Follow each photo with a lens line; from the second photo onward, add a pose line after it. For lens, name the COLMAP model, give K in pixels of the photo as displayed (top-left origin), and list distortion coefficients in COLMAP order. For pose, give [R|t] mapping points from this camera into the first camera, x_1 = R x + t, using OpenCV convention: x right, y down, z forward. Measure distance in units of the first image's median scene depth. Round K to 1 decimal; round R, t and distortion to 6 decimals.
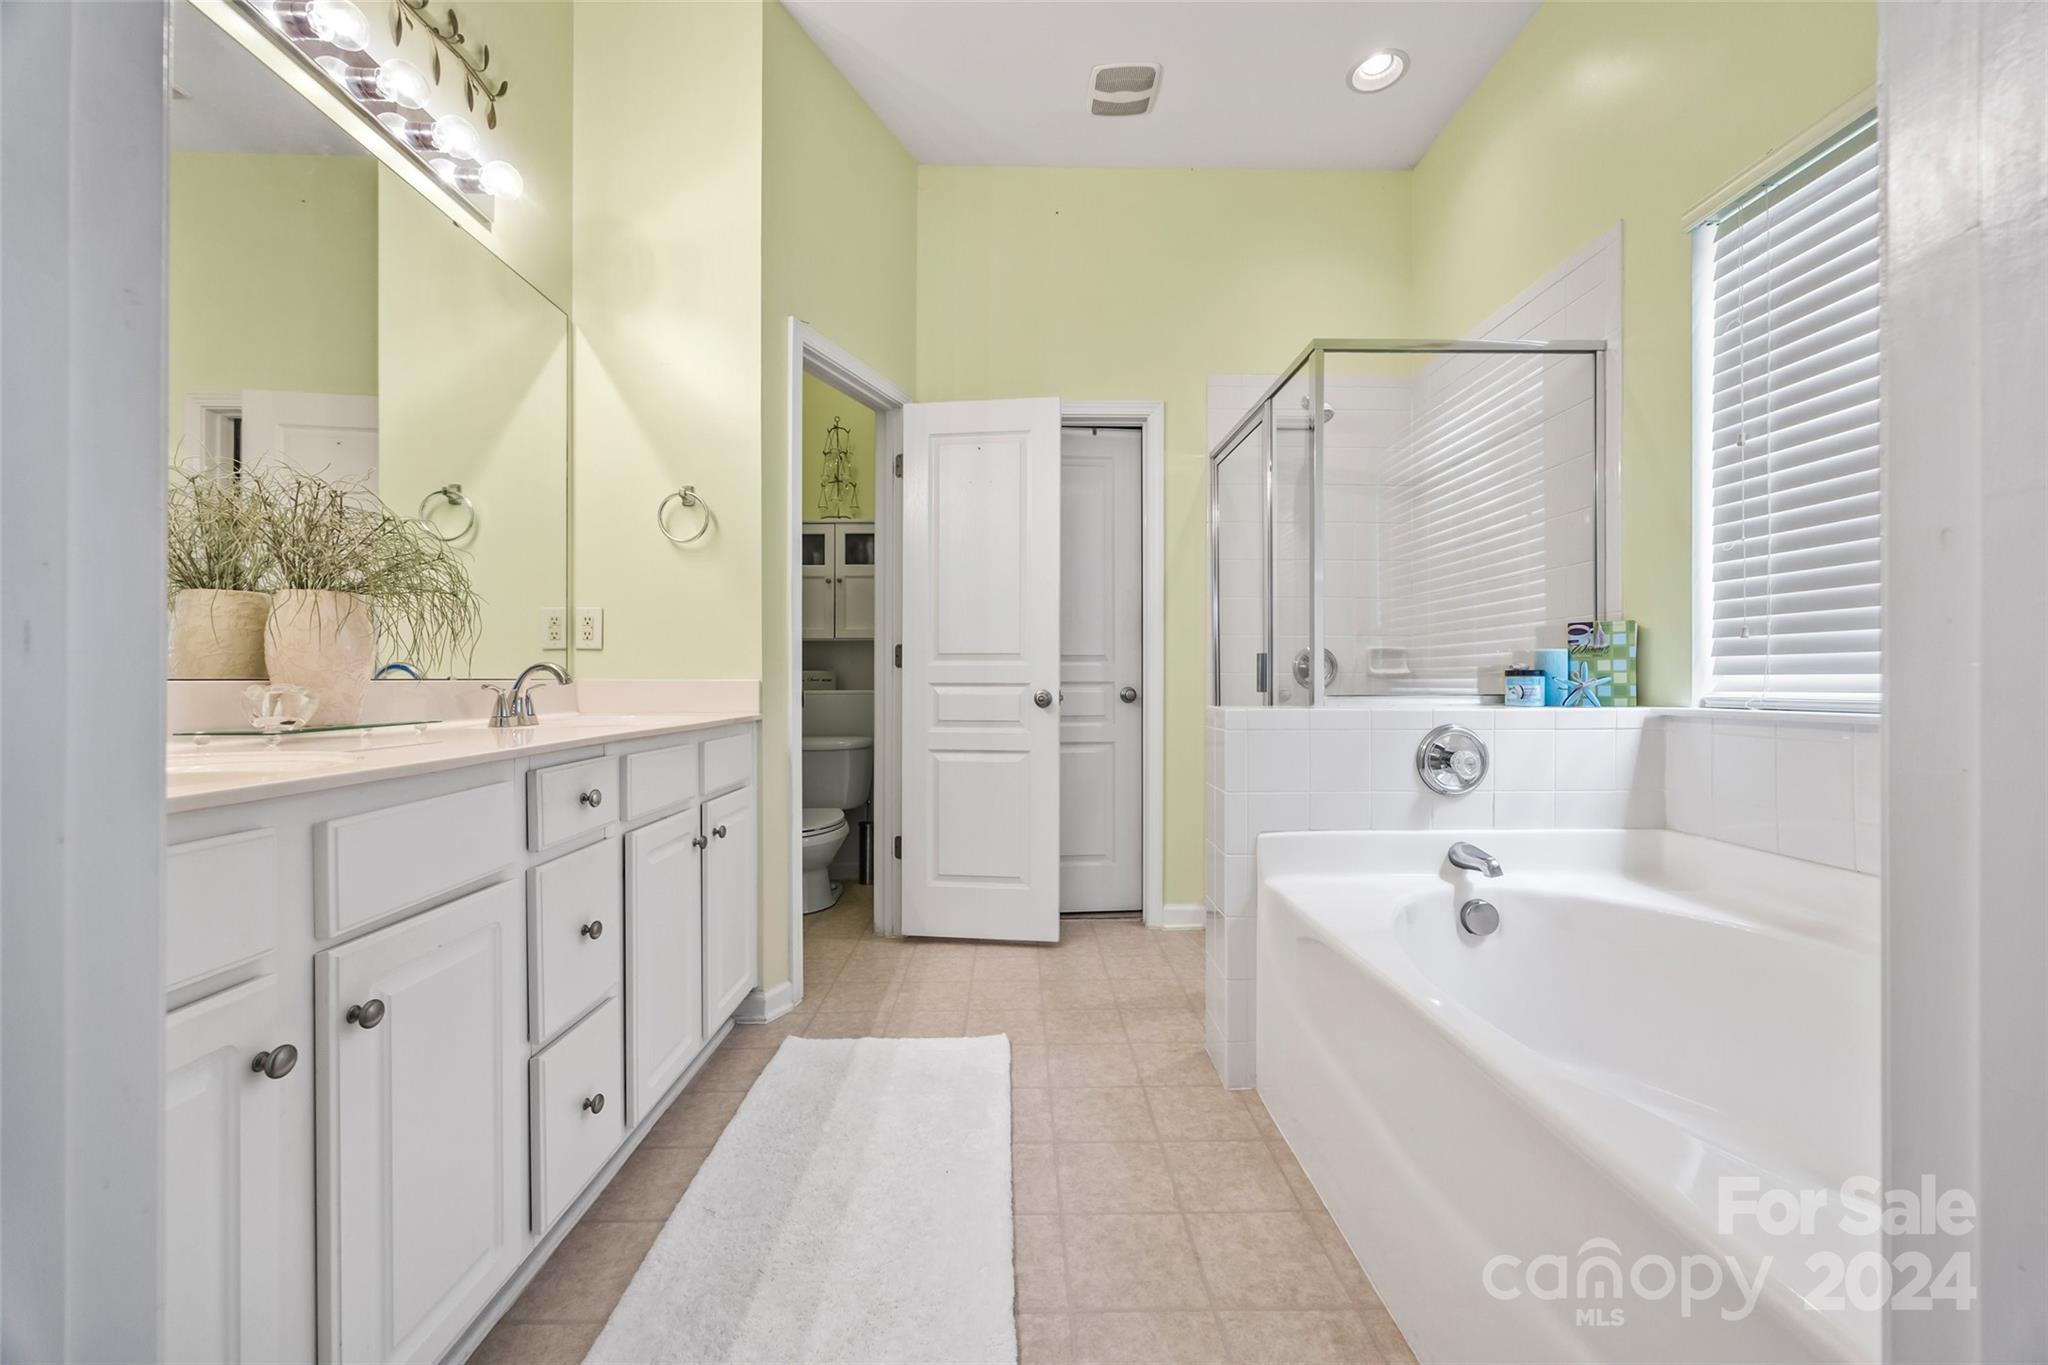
lens RADIAL K [[802.8, 0, 1029.8], [0, 802.8, 690.4], [0, 0, 1]] dist [-0.000137, -0.000259]
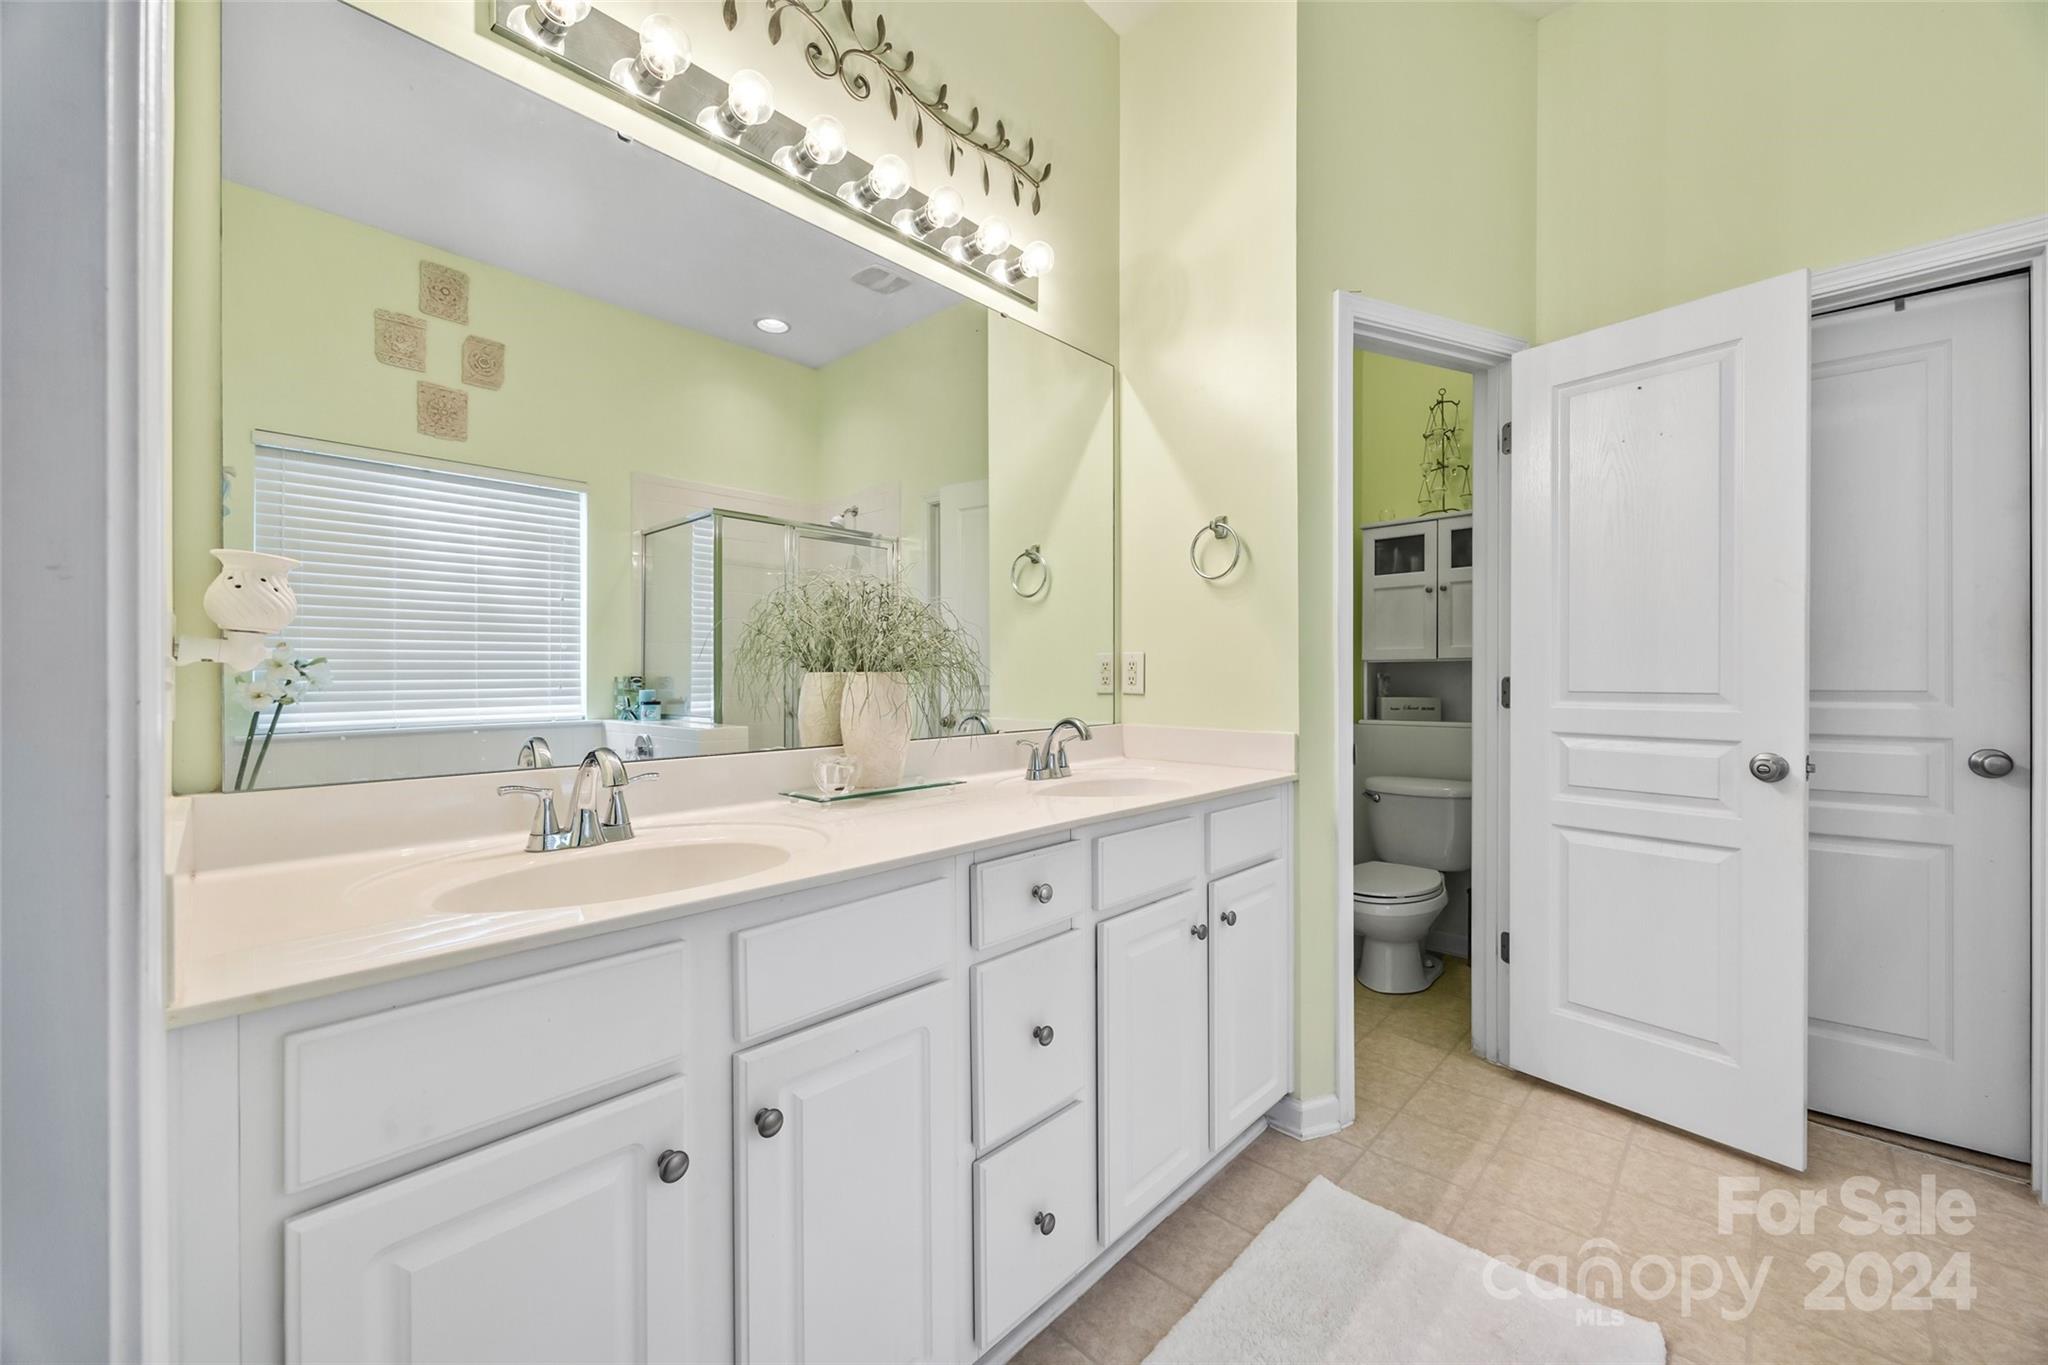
lens RADIAL K [[787.7, 0, 1028.1], [0, 787.7, 679.5], [0, 0, 1]] dist [-0.001082, -0.000340]
pose [[0.706258, 0.002578, -0.707950, 0.053509], [-0.002959, 0.999995, 0.000690, -0.070741], [0.707949, 0.001607, 0.706262, 0.217521]]
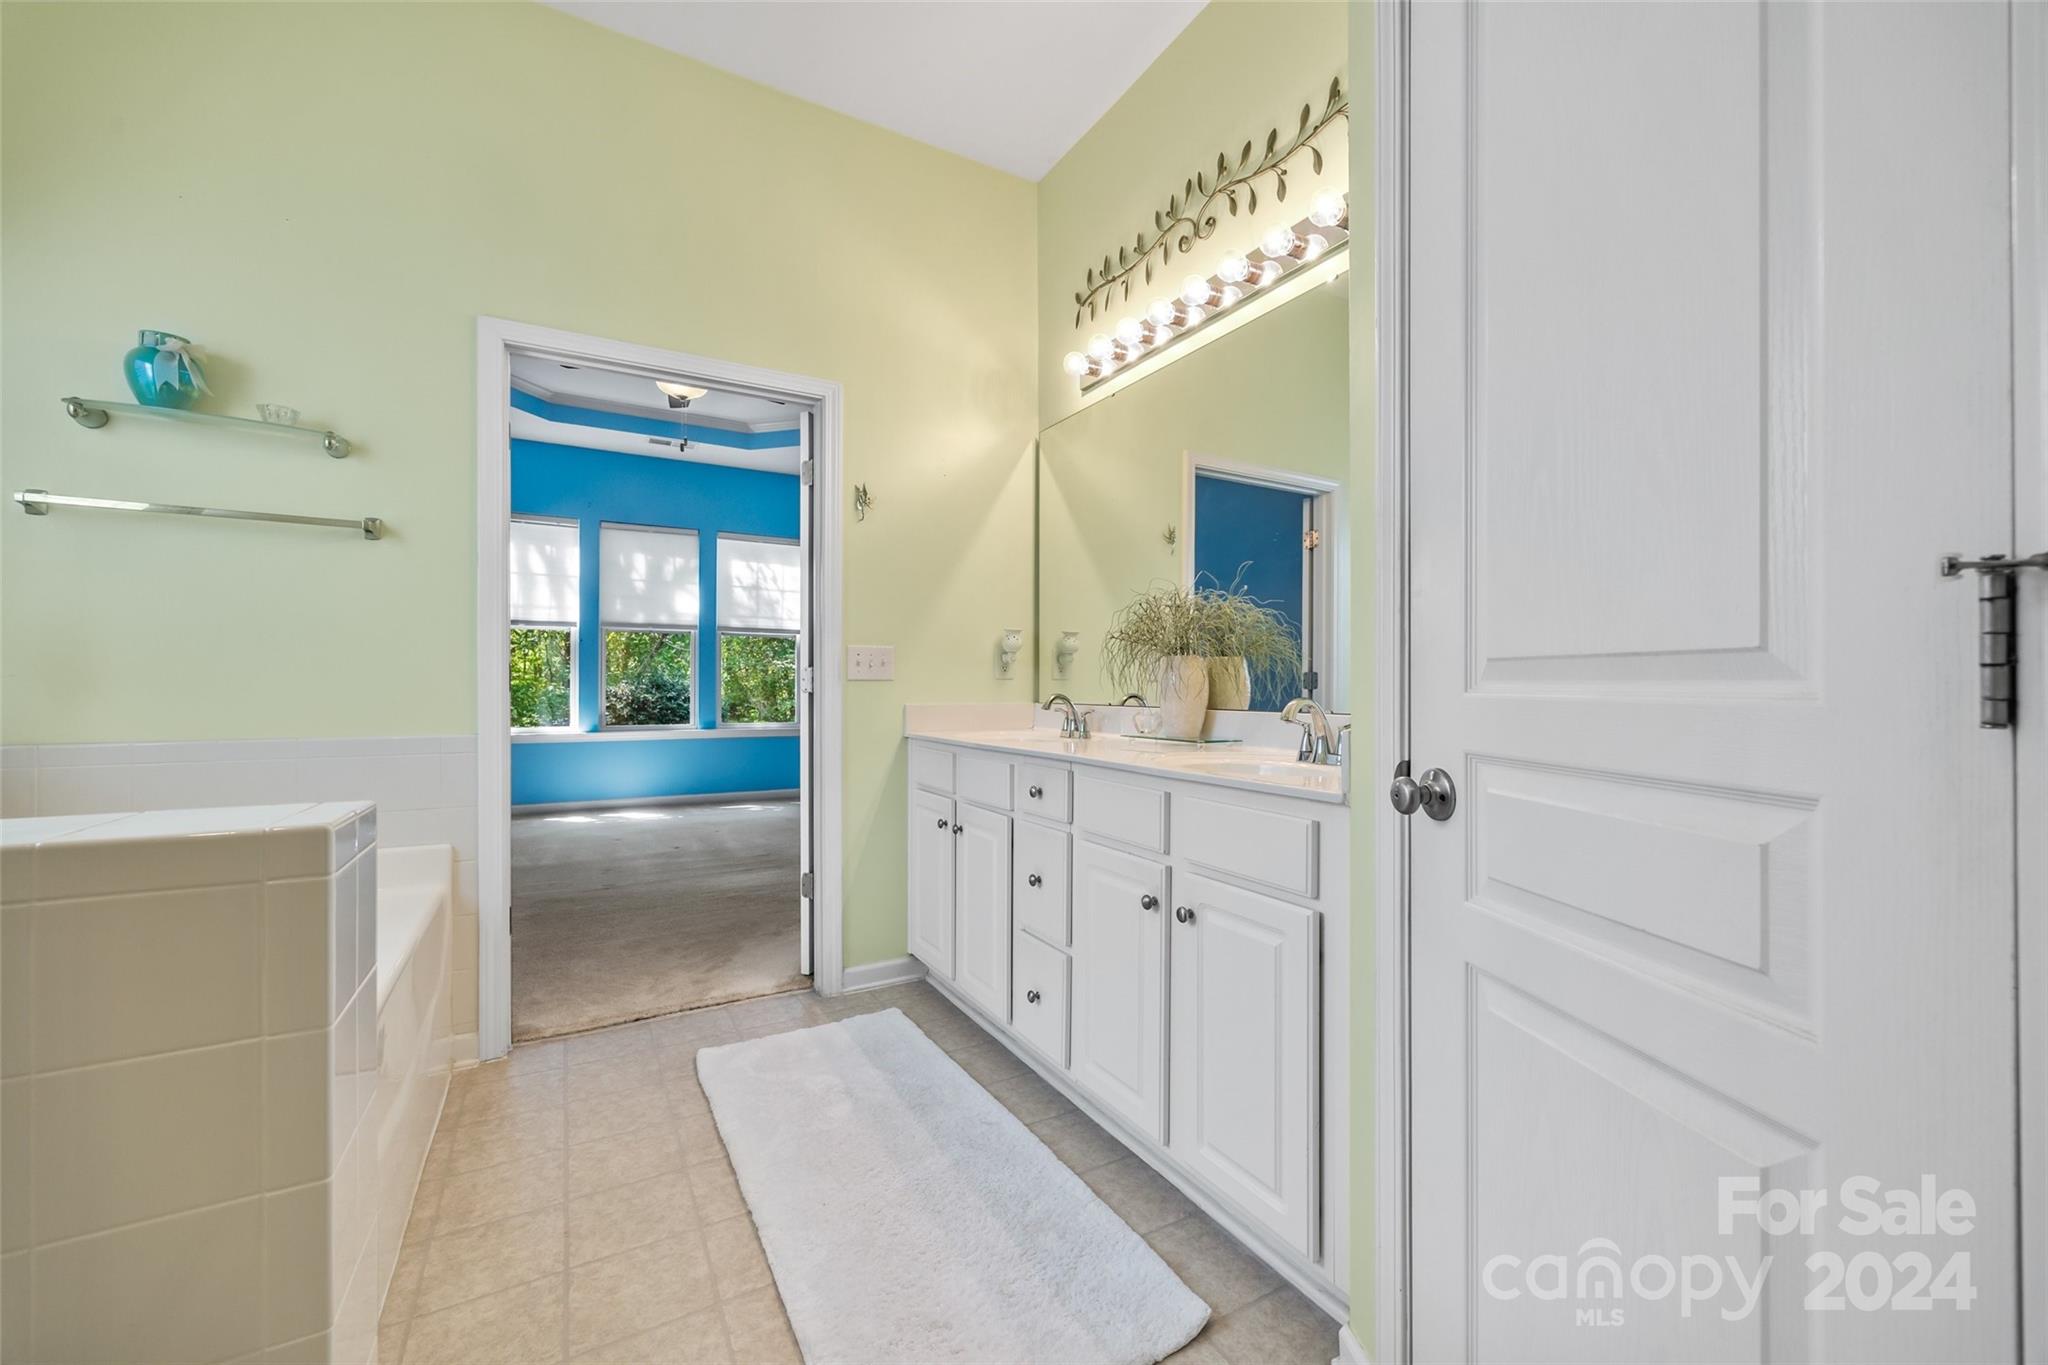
lens RADIAL K [[795.6, 0, 1024.7], [0, 795.6, 674.5], [0, 0, 1]] dist [0.000652, 0.000221]
pose [[-0.878796, -0.001683, -0.477195, 0.111285], [-0.002180, 0.999998, 0.000488, -0.051608], [0.477193, 0.001469, -0.878797, 1.435209]]
